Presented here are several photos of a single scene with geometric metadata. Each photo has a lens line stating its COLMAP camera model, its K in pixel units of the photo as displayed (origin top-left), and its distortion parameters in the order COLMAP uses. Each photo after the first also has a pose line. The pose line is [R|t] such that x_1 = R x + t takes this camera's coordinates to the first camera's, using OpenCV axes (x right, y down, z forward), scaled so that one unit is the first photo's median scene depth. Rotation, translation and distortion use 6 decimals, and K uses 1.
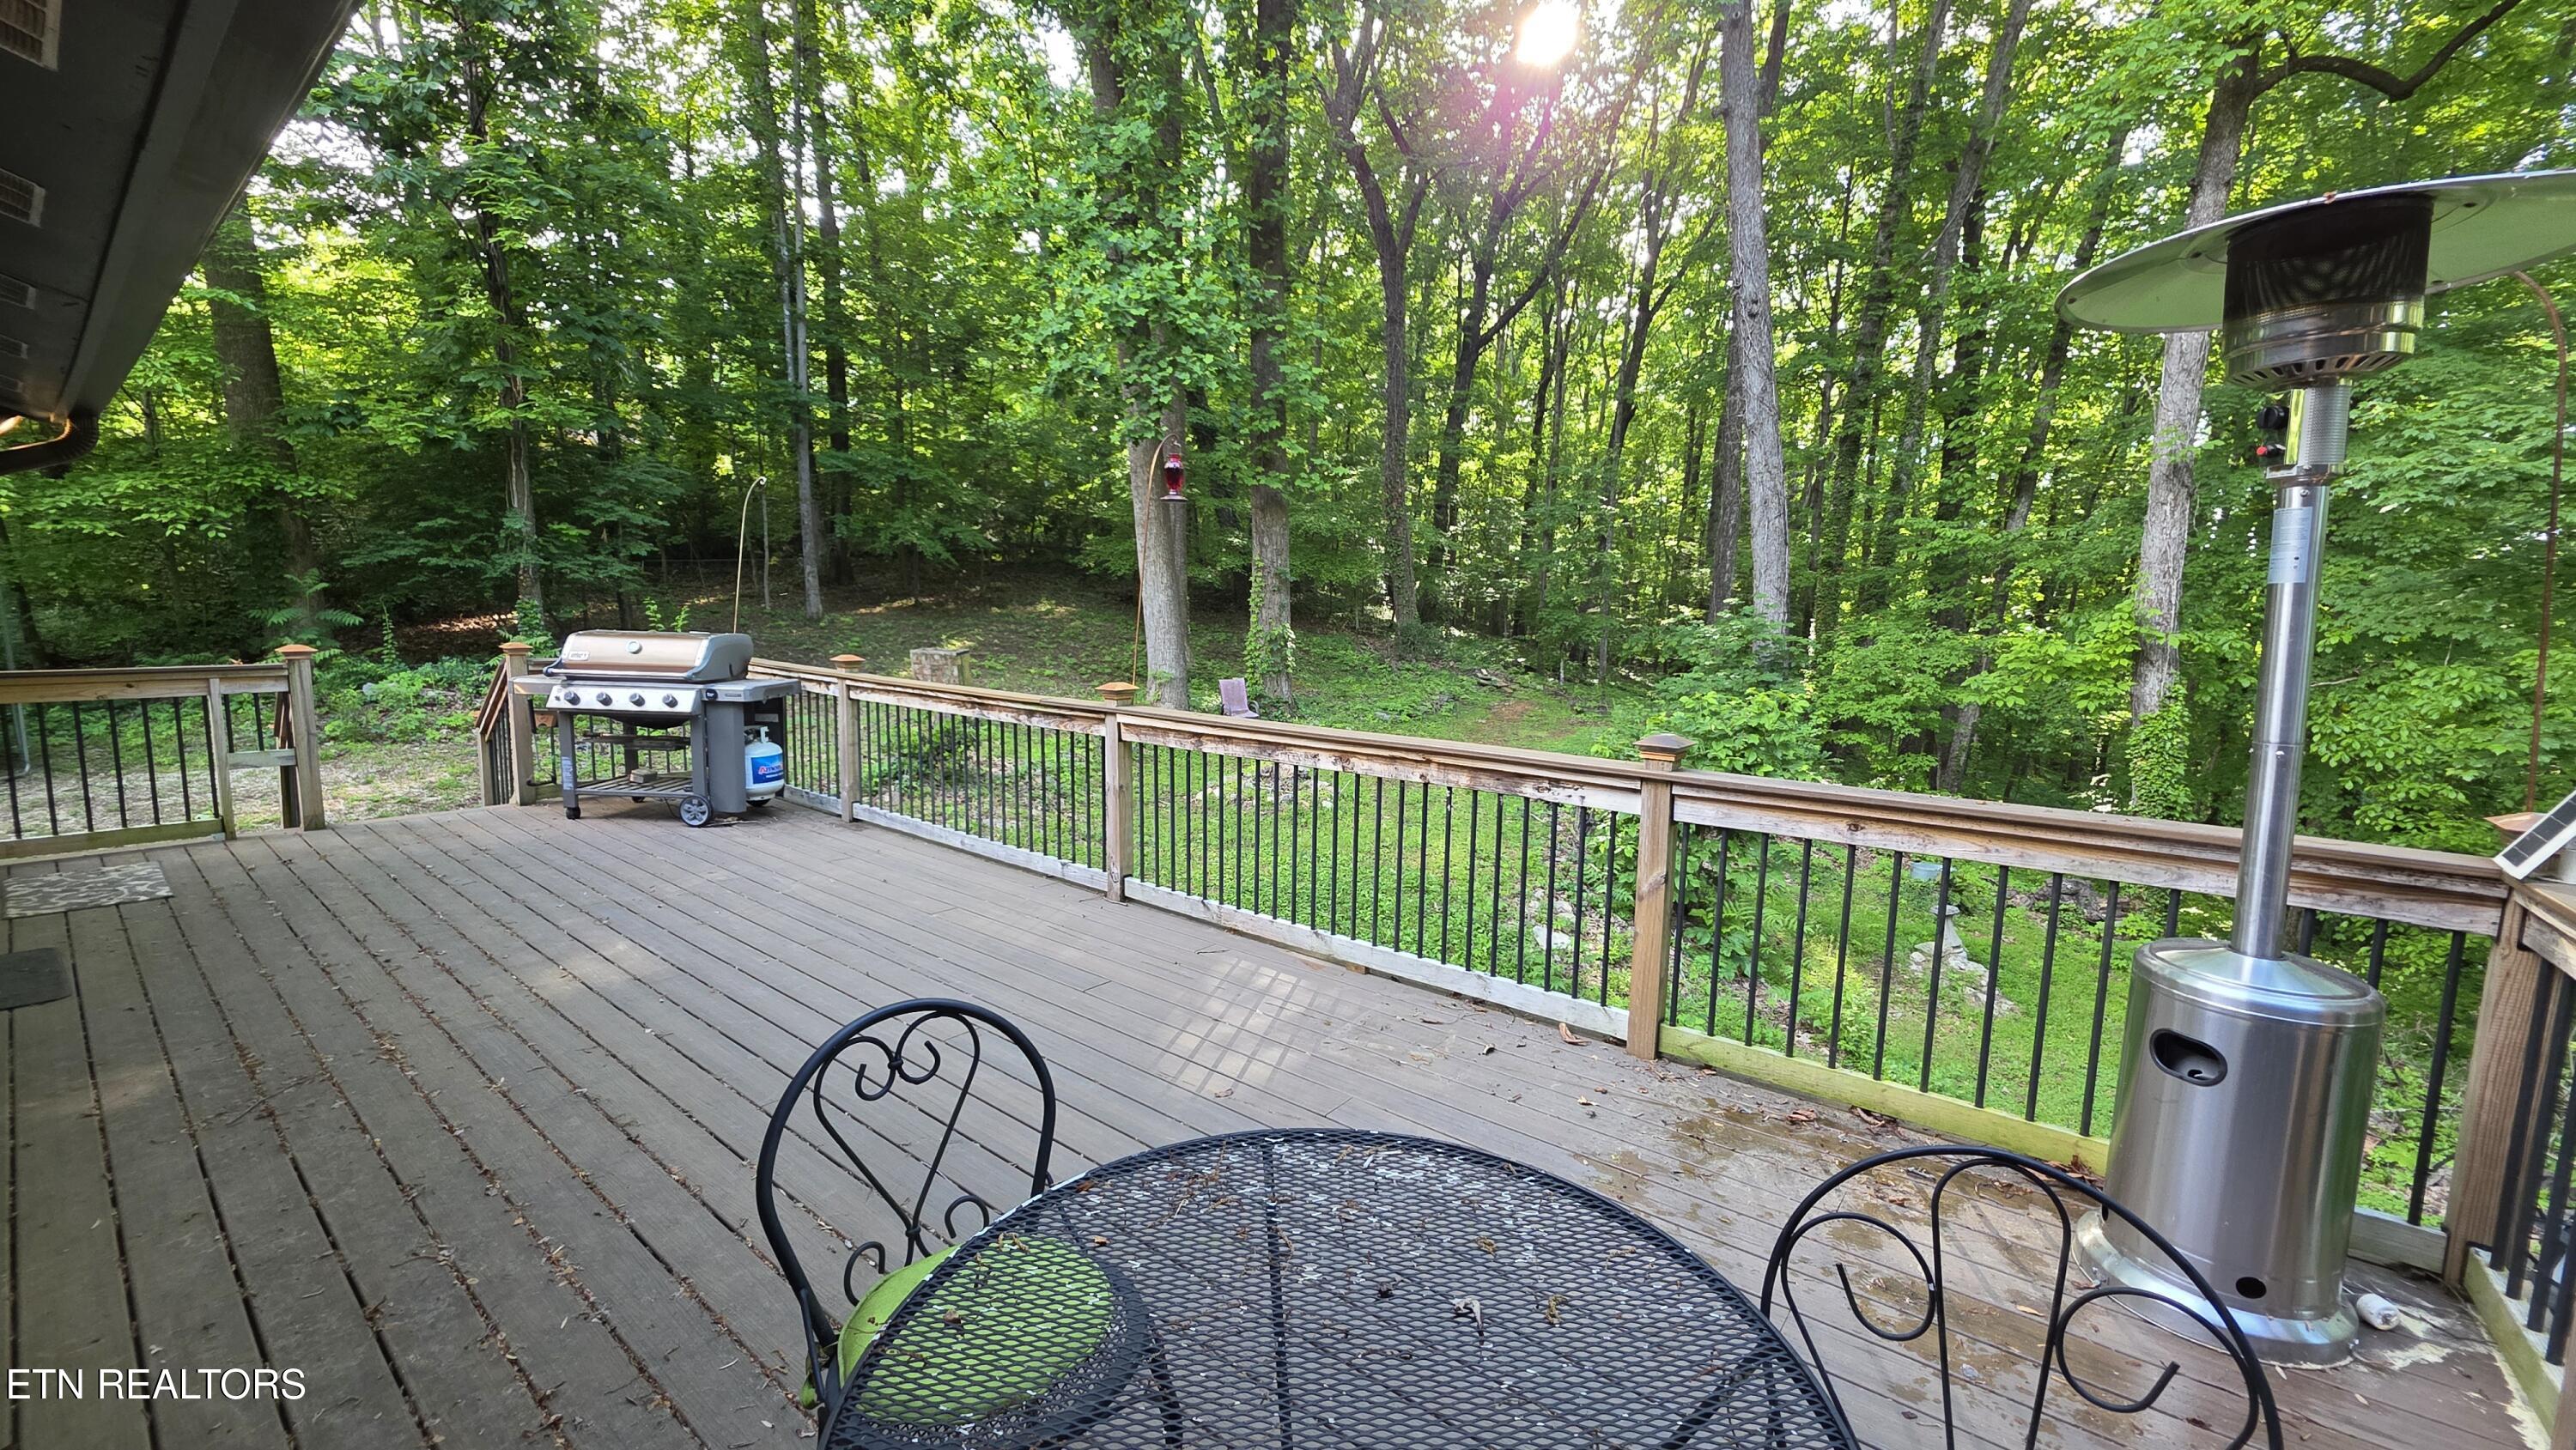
lens RADIAL K [[1027.9, 0, 1288.0], [0, 1027.9, 725.0], [0, 0, 1]] dist [0.002439, -0.000907]
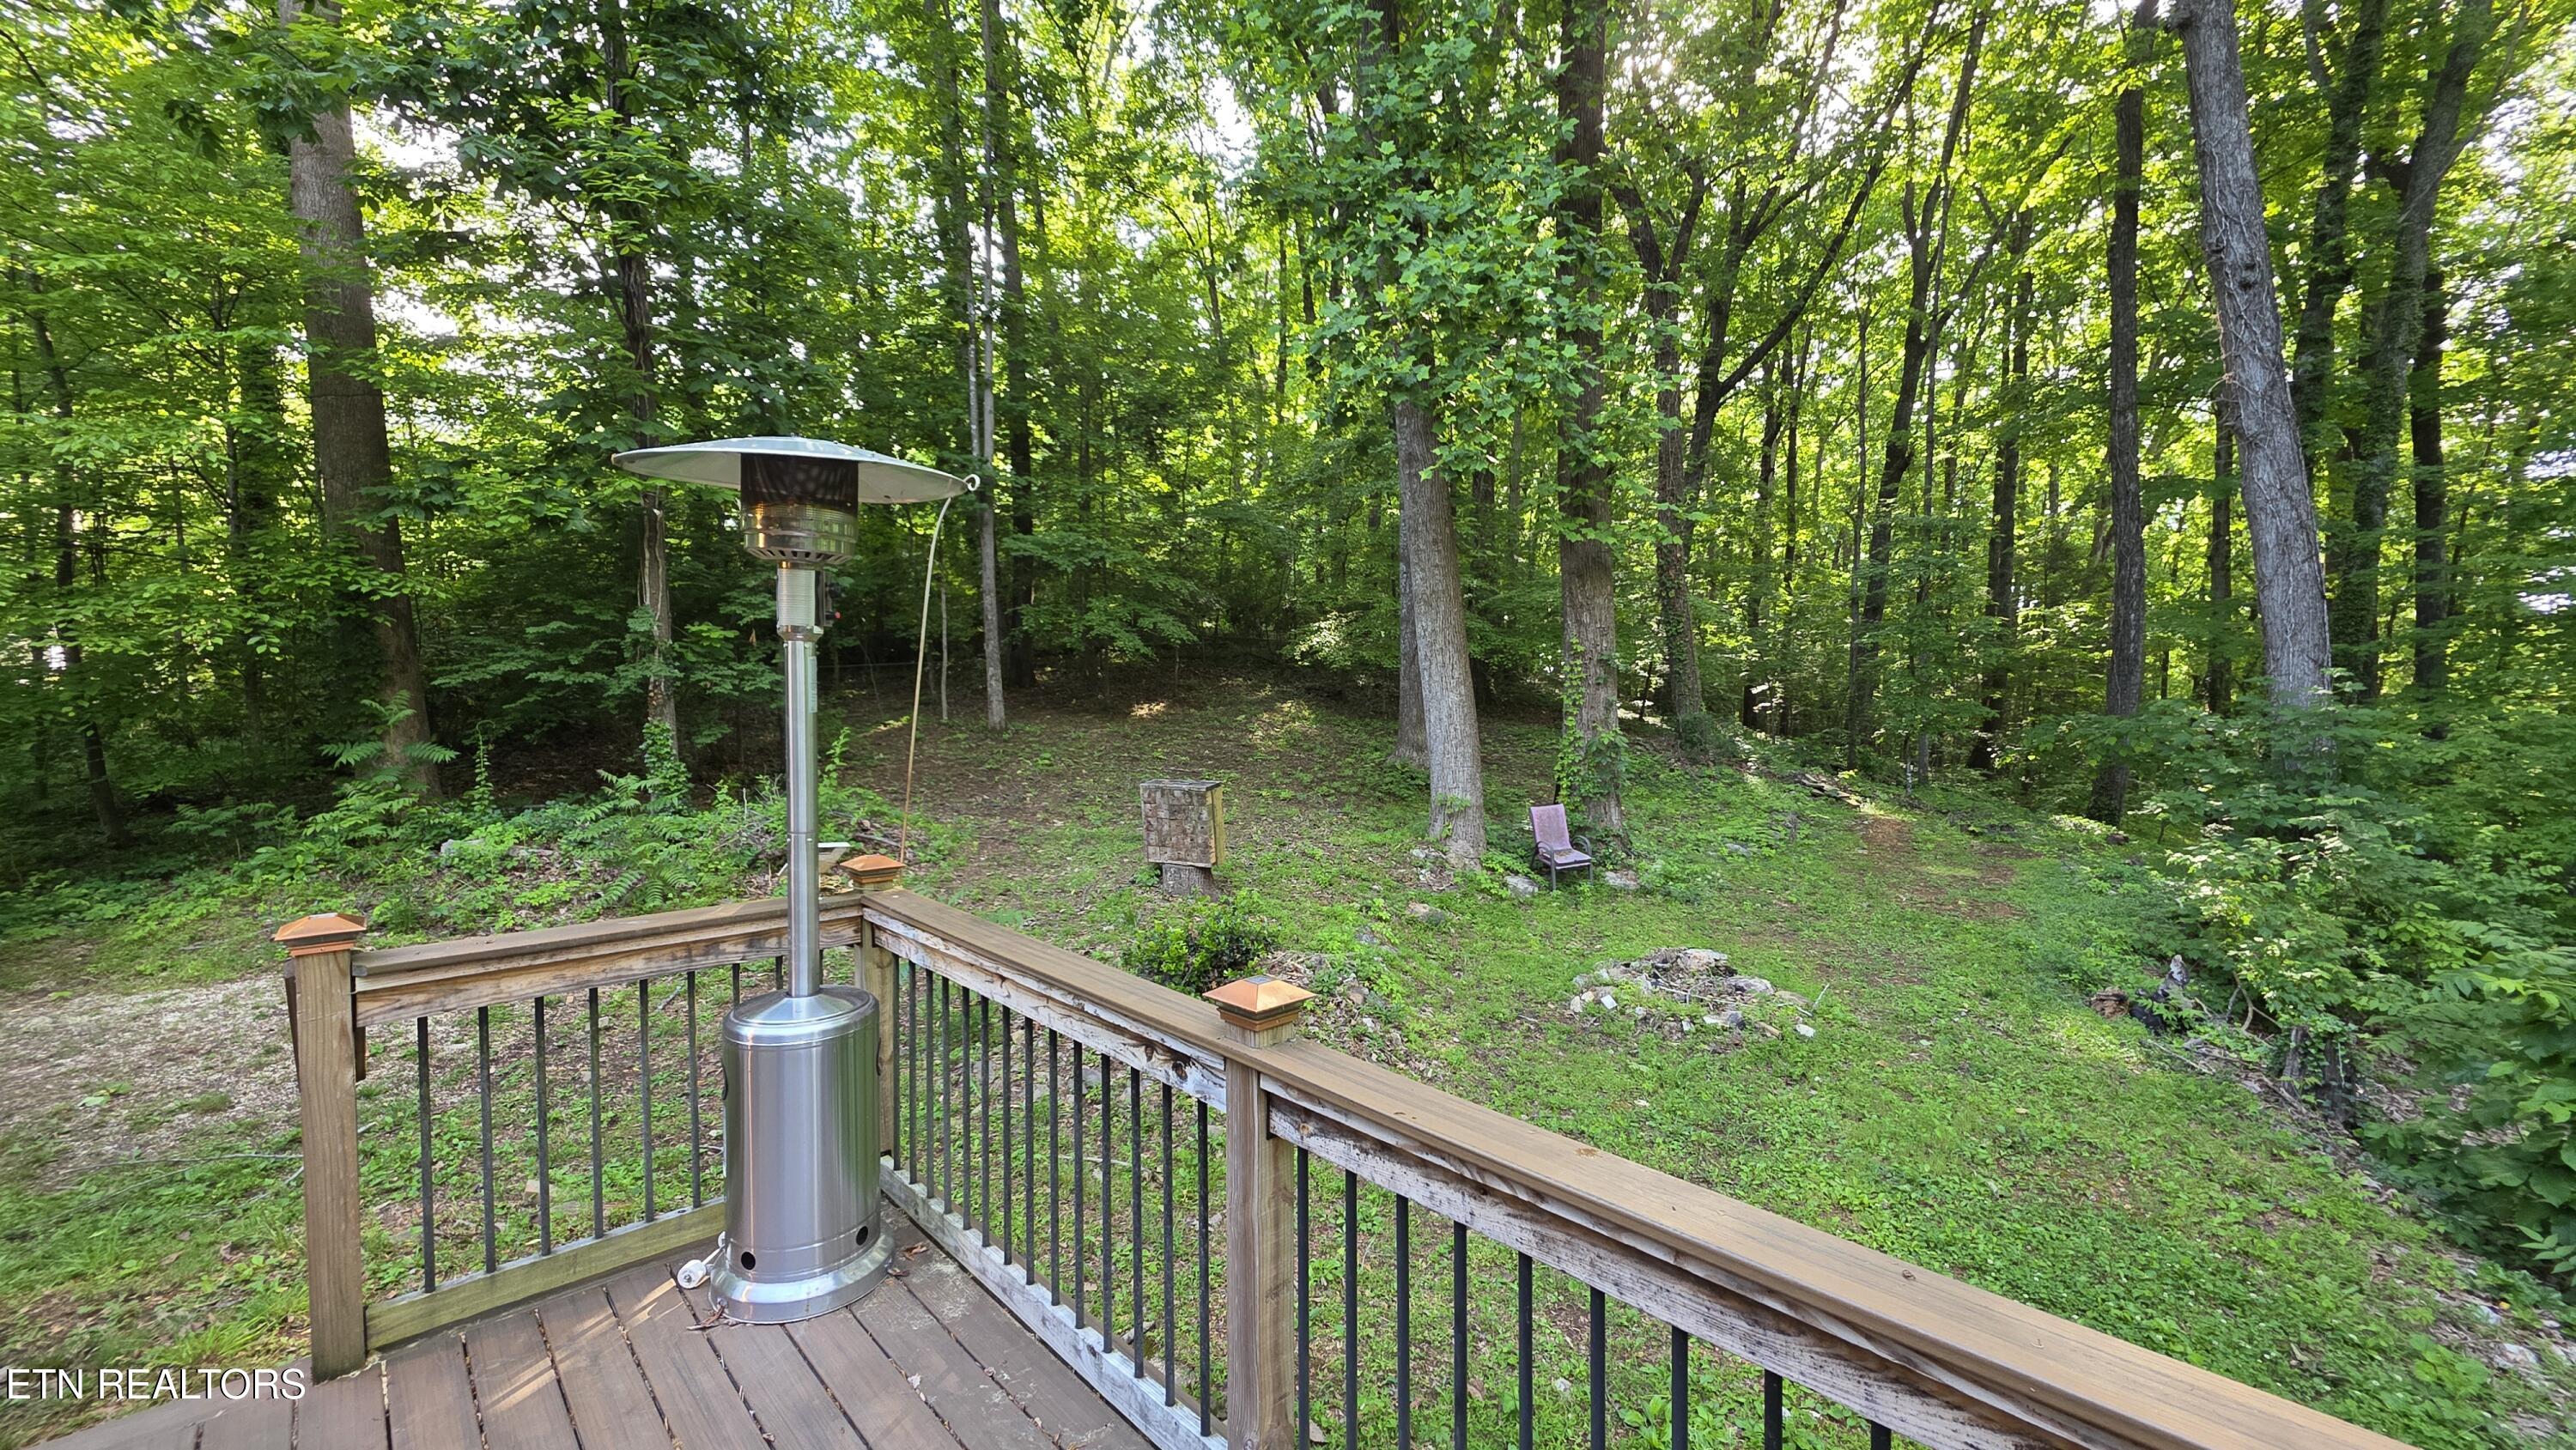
lens RADIAL K [[1027.9, 0, 1288.0], [0, 1027.9, 725.0], [0, 0, 1]] dist [0.002439, -0.000907]
pose [[0.990194, -0.020394, -0.138206, -0.174210], [0.008588, 0.996302, -0.085486, -0.053297], [0.139438, 0.083461, 0.986707, 0.325183]]
